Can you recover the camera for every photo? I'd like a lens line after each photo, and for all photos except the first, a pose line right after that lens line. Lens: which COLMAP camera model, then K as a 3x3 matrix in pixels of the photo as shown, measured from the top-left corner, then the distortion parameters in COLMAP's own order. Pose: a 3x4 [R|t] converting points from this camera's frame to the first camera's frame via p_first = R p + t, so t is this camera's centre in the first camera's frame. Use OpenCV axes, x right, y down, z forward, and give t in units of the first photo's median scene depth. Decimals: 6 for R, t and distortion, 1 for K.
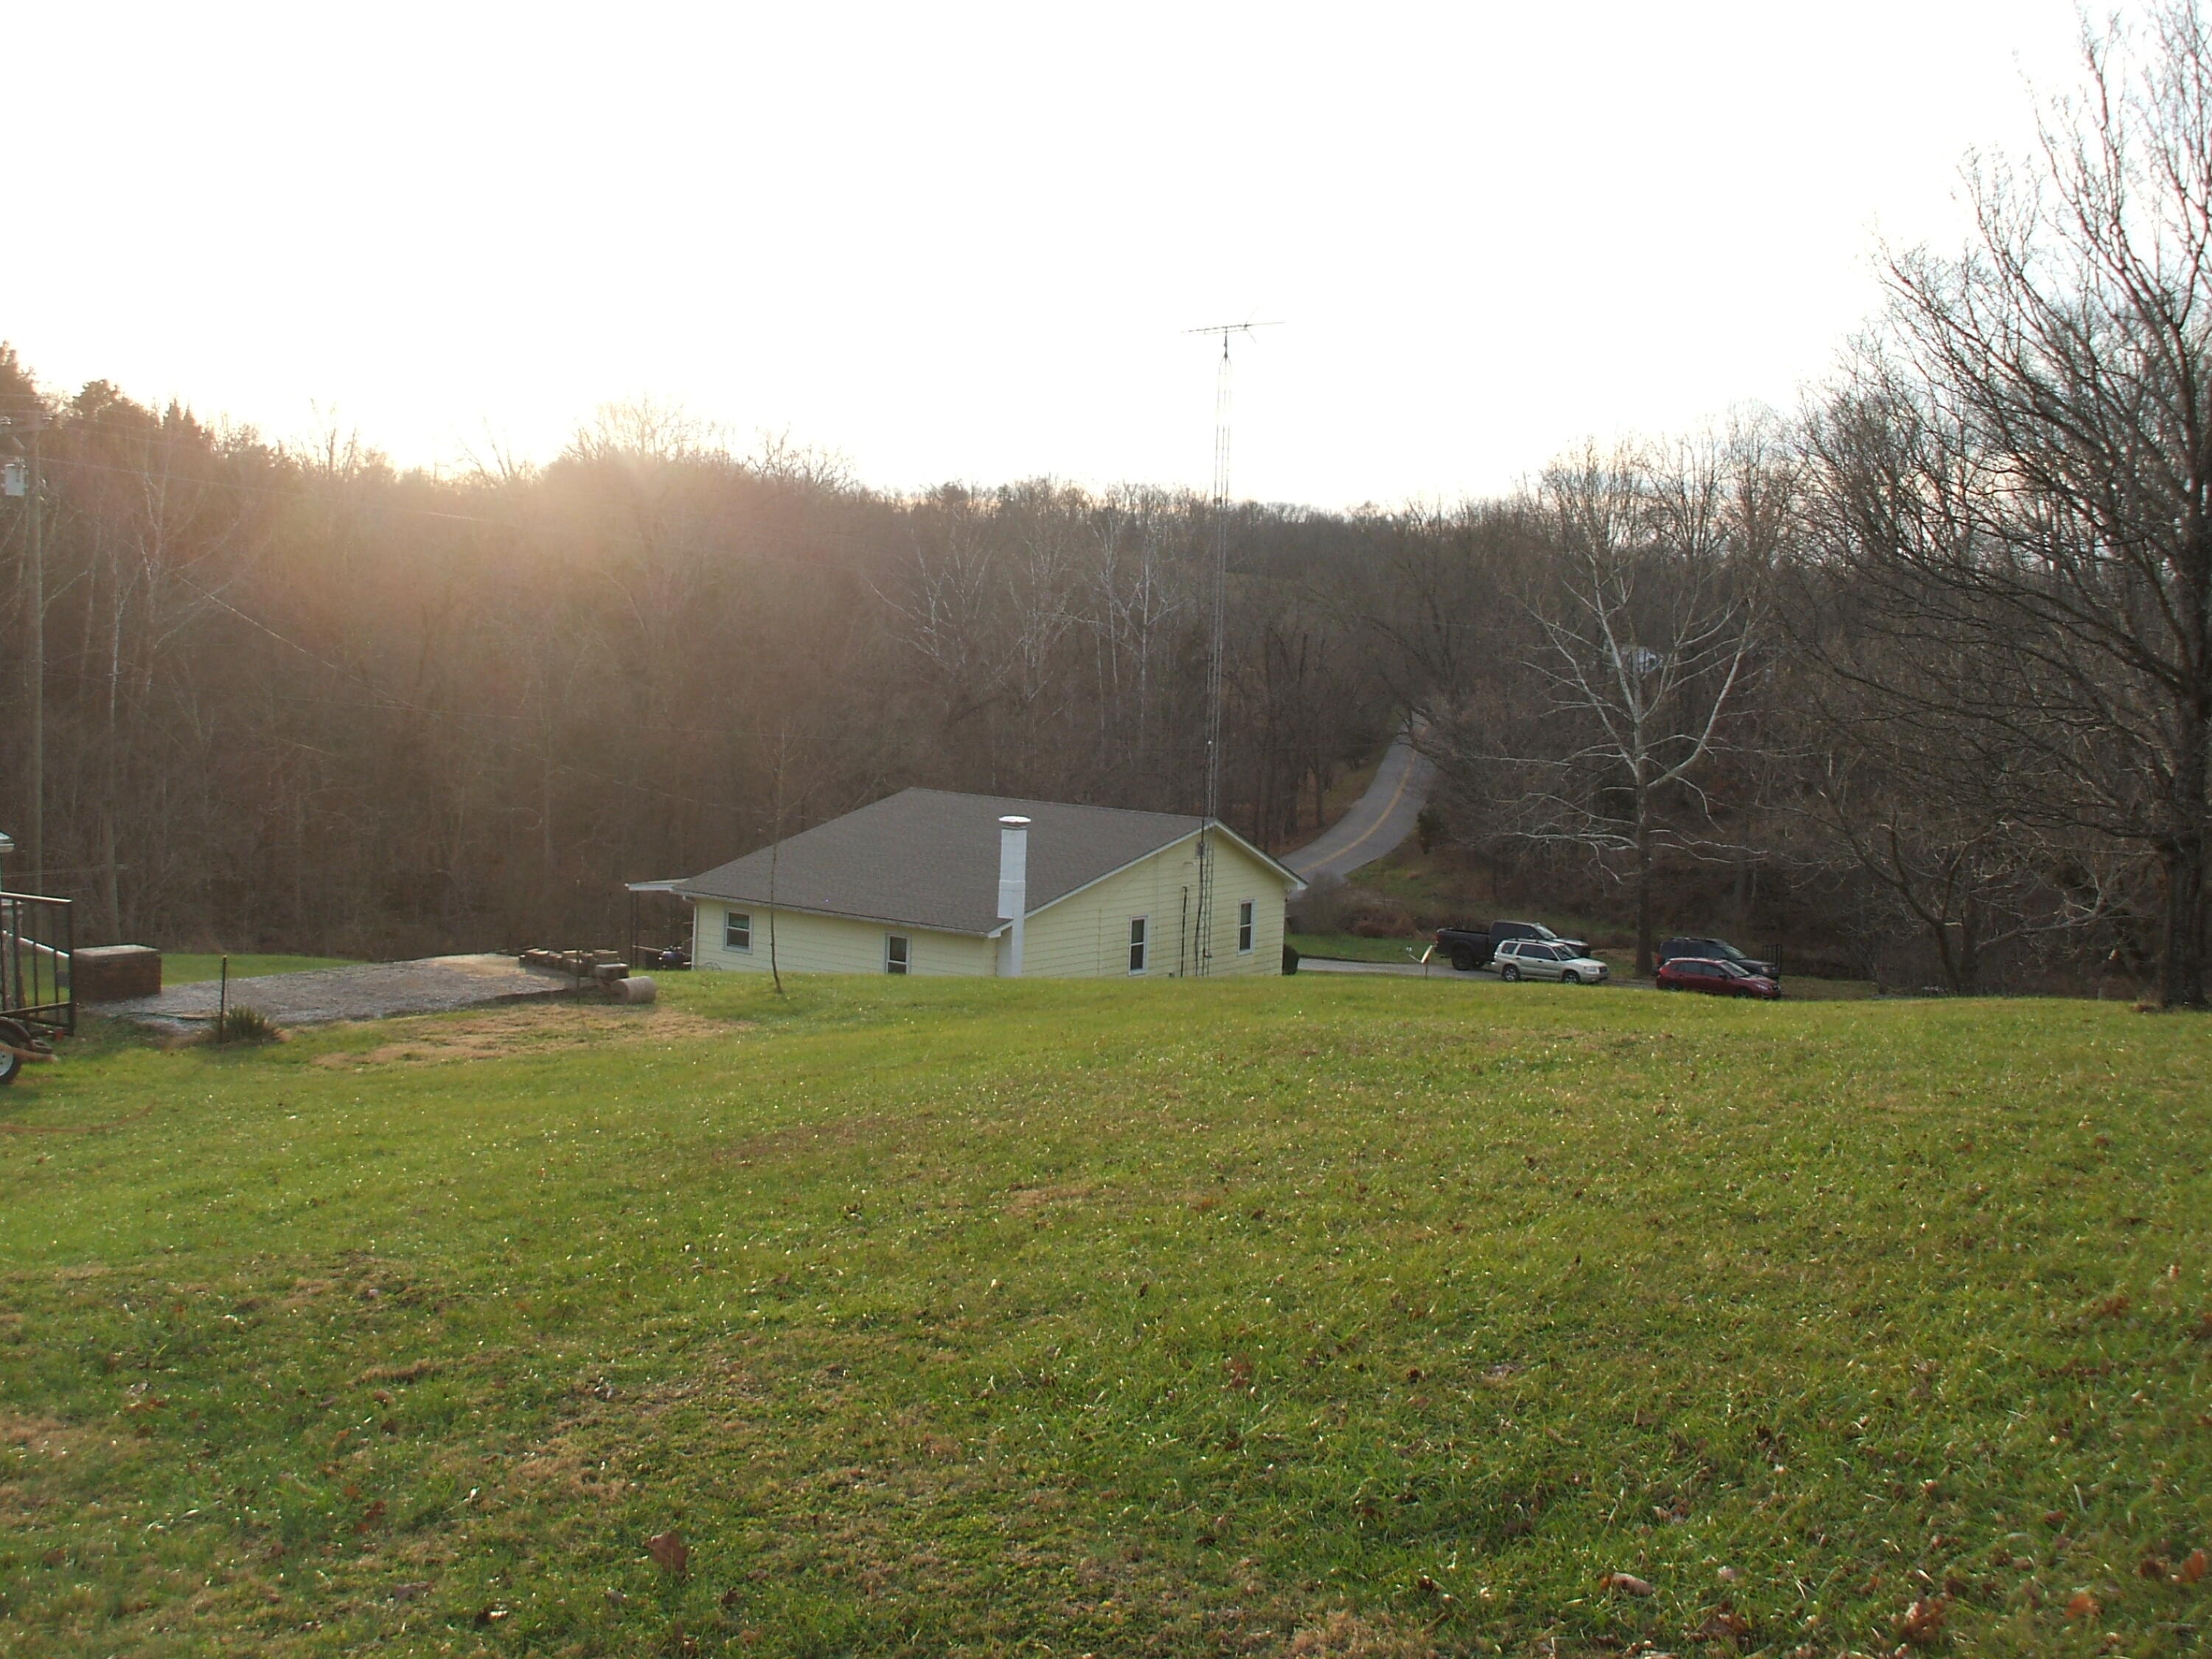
lens RADIAL K [[2368.8, 0, 1106.0], [0, 2368.8, 829.5], [0, 0, 1]] dist [-0.196821, 0.291077]
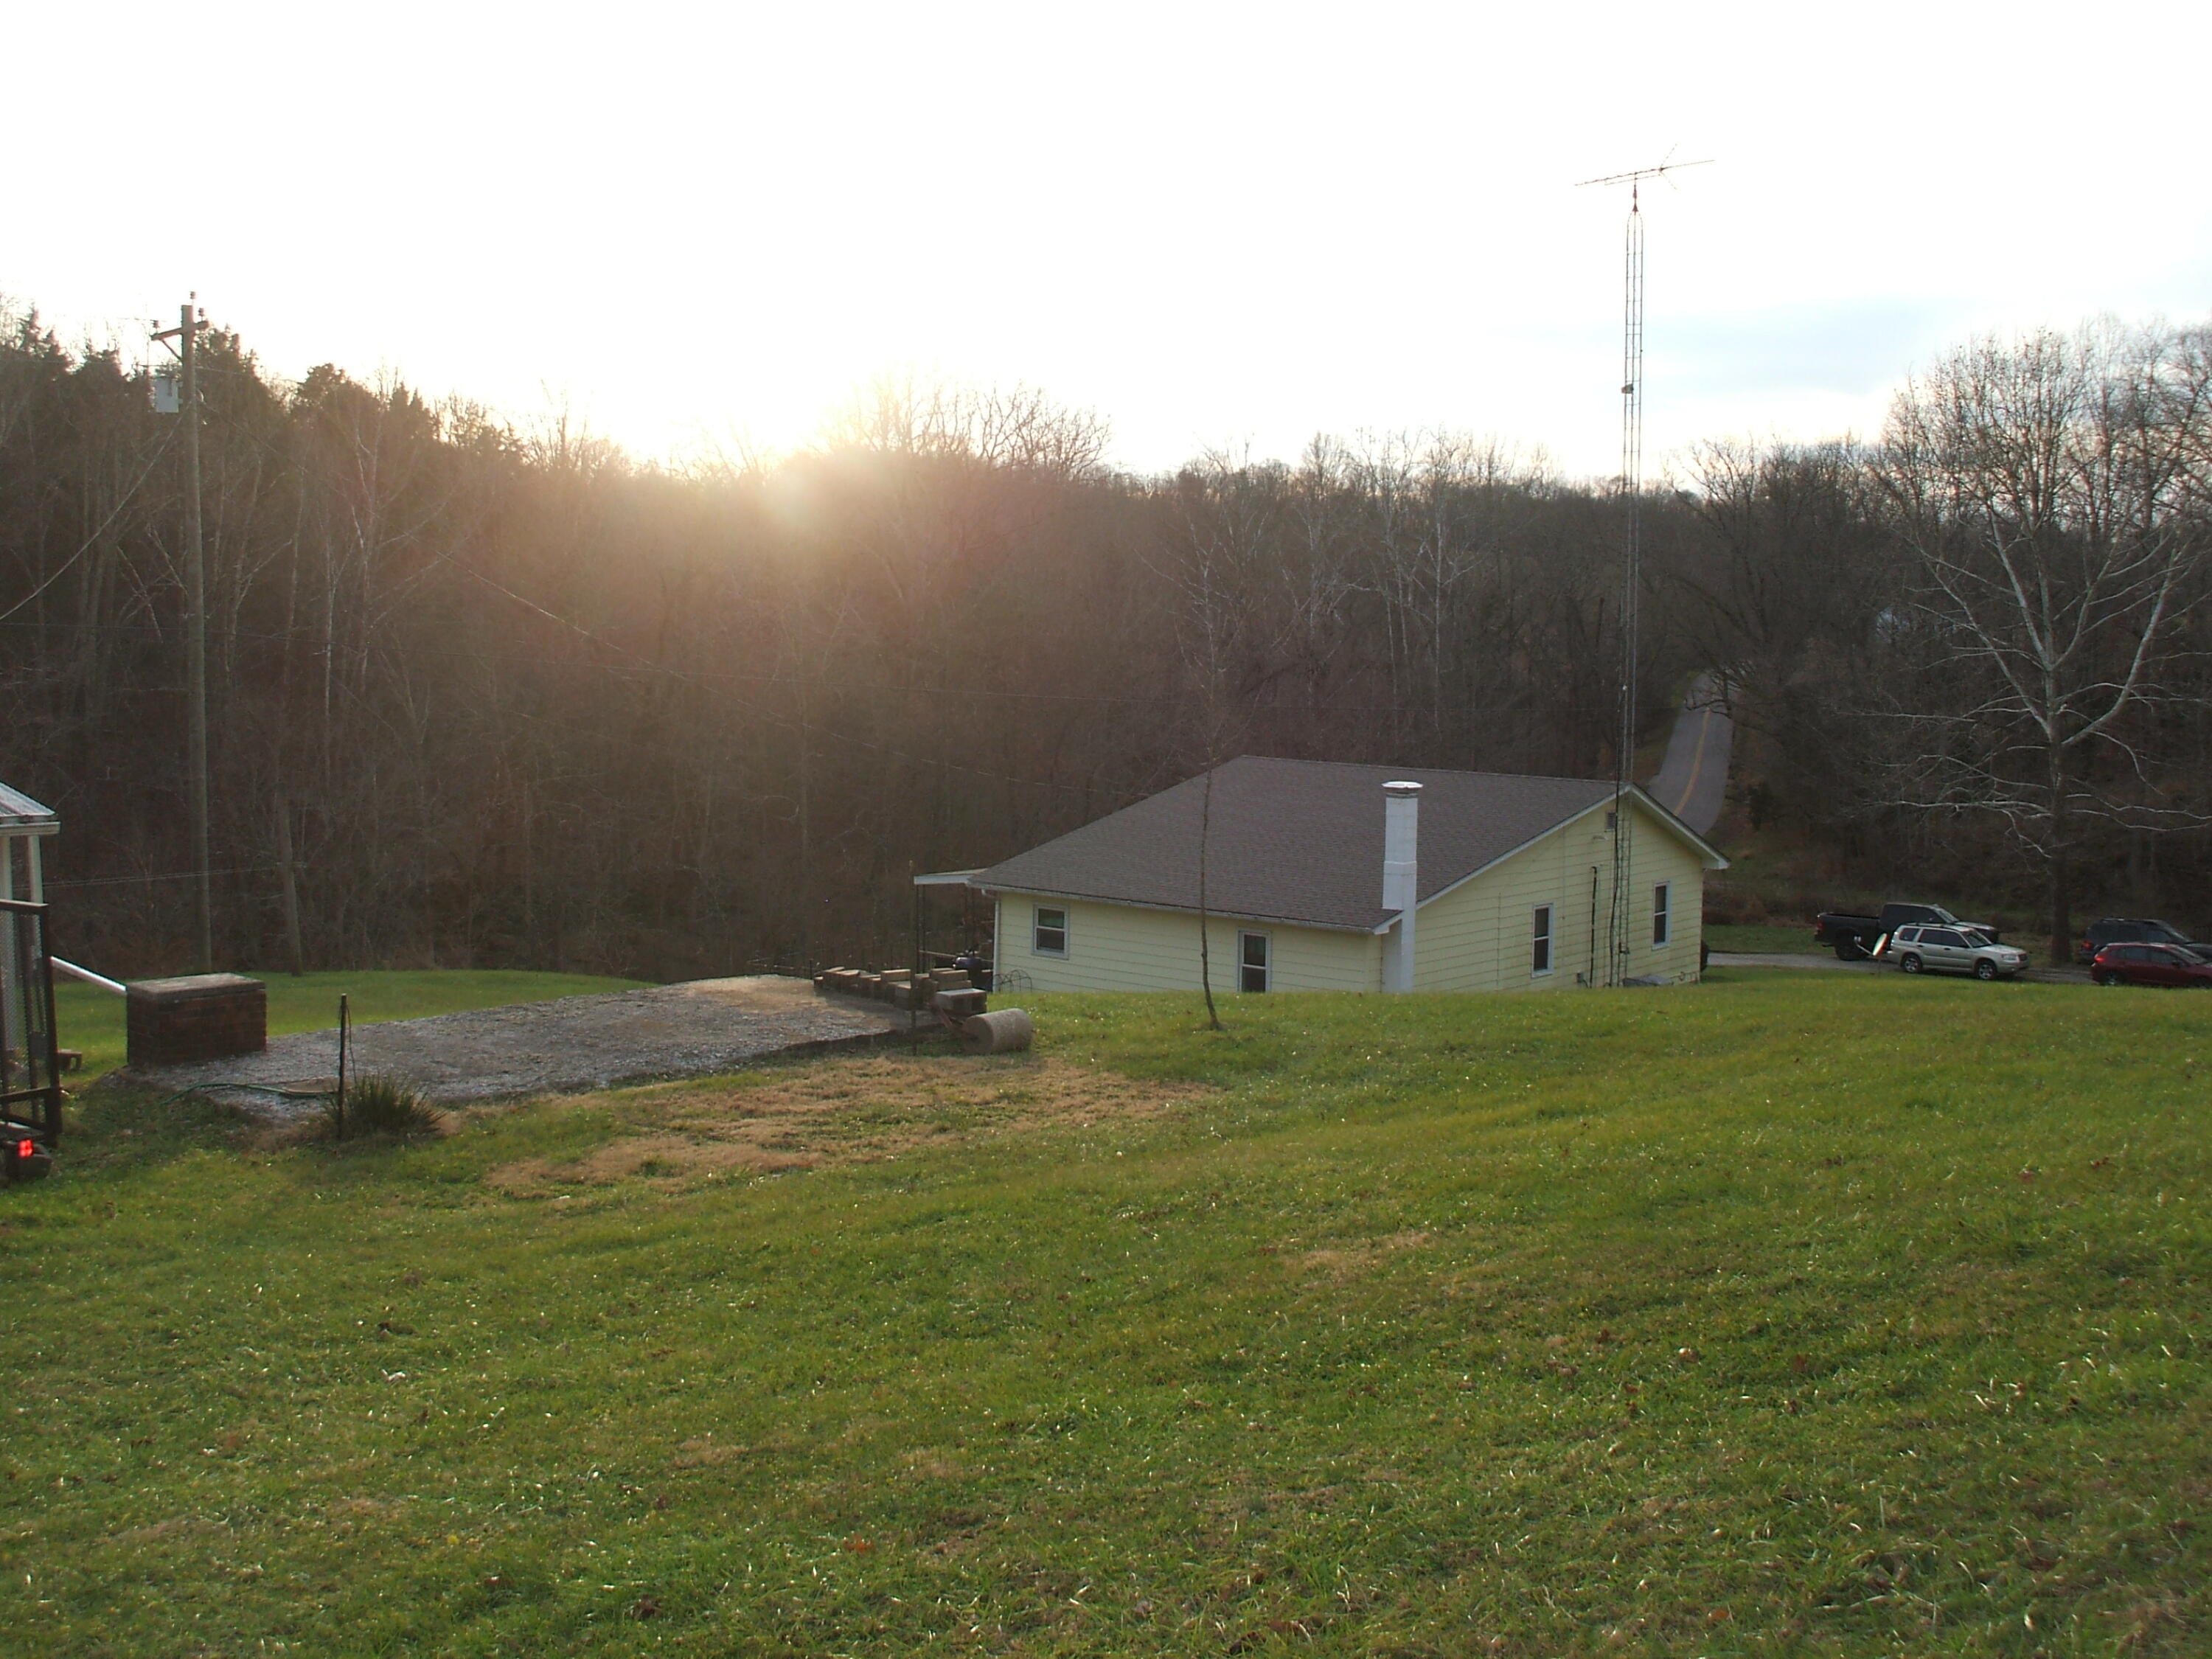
lens RADIAL K [[2368.8, 0, 1106.0], [0, 2368.8, 829.5], [0, 0, 1]] dist [-0.196821, 0.291077]
pose [[0.994824, -0.019324, -0.099757, -0.053996], [0.019638, 0.999805, 0.002168, 0.006439], [0.099696, -0.004116, 0.995009, 0.183330]]
